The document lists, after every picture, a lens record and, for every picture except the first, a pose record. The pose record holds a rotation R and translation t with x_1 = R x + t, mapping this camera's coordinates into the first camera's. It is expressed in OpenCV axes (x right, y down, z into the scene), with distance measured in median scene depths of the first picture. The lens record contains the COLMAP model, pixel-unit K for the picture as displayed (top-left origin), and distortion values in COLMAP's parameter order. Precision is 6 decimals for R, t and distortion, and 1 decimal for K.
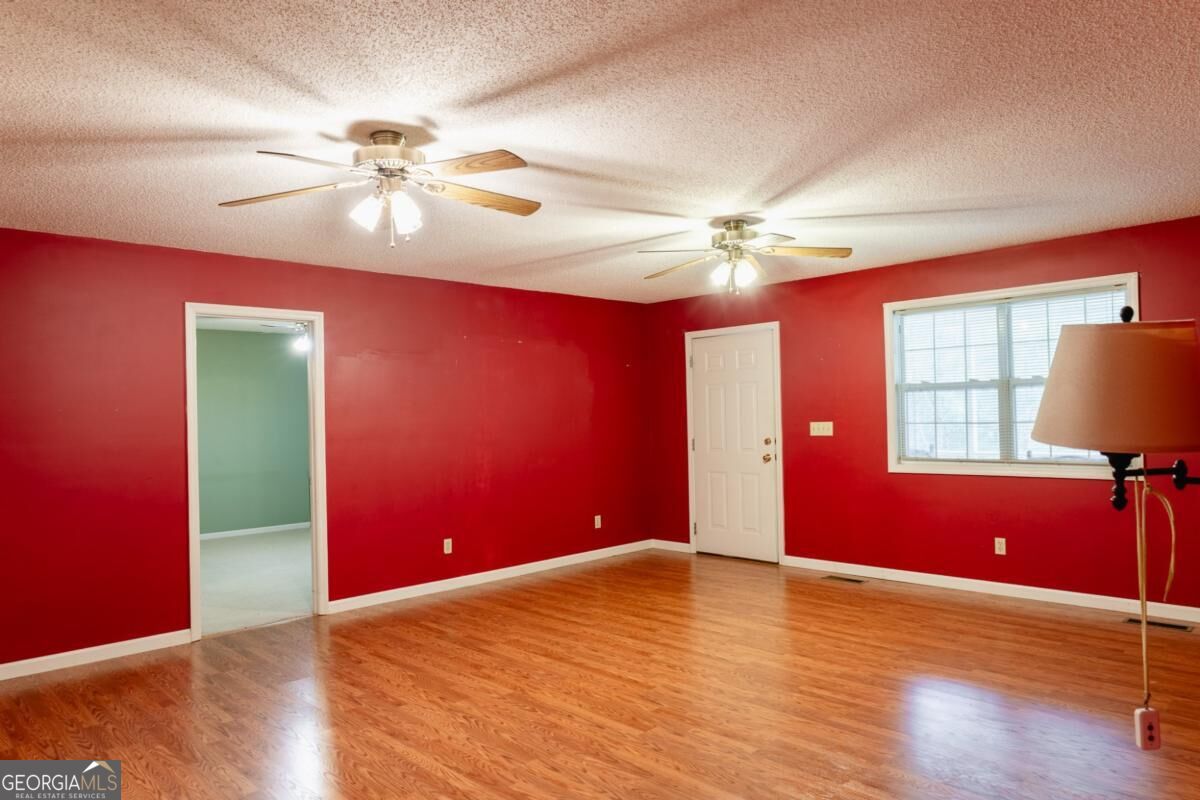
lens RADIAL K [[797.7, 0, 606.3], [0, 797.7, 406.3], [0, 0, 1]] dist [0.000070, -0.001378]
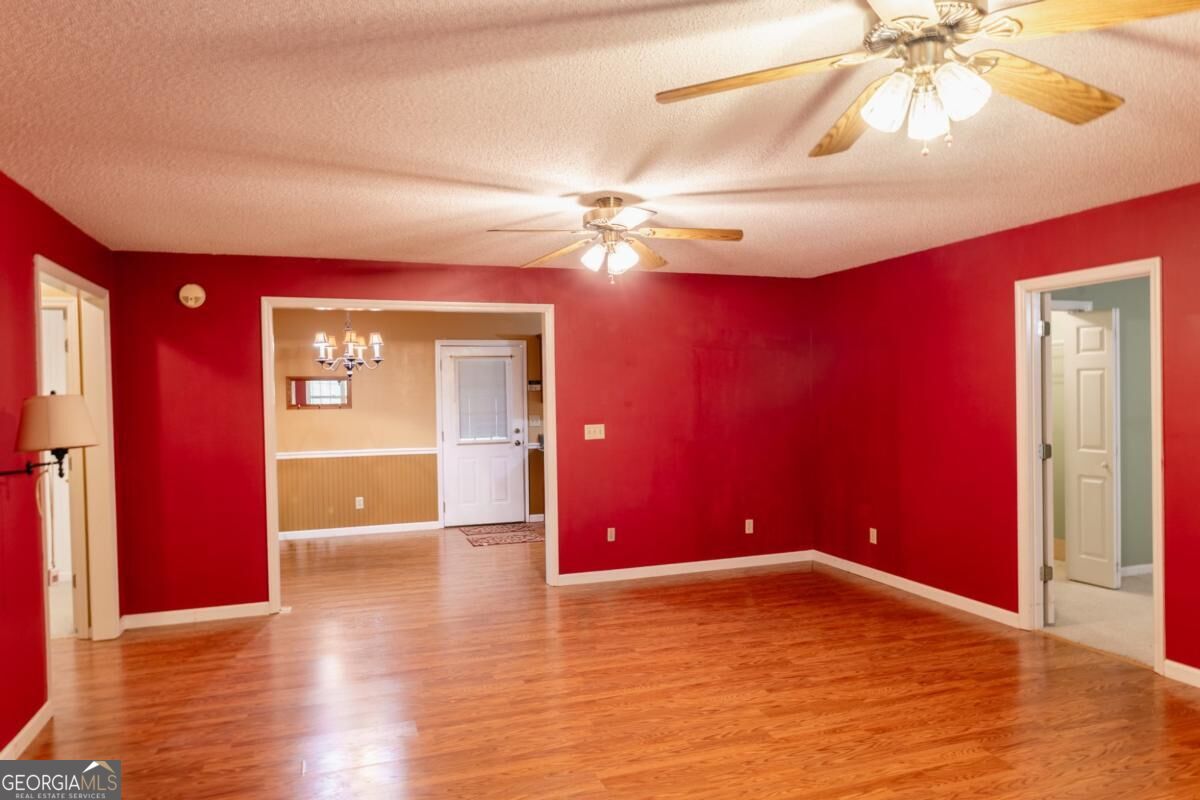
lens RADIAL K [[797.7, 0, 606.3], [0, 797.7, 406.3], [0, 0, 1]] dist [0.000070, -0.001378]
pose [[-0.422956, 0.043983, -0.905082, 0.730136], [0.033635, 0.998895, 0.032824, -0.036392], [0.905526, -0.016560, -0.423968, 1.209730]]
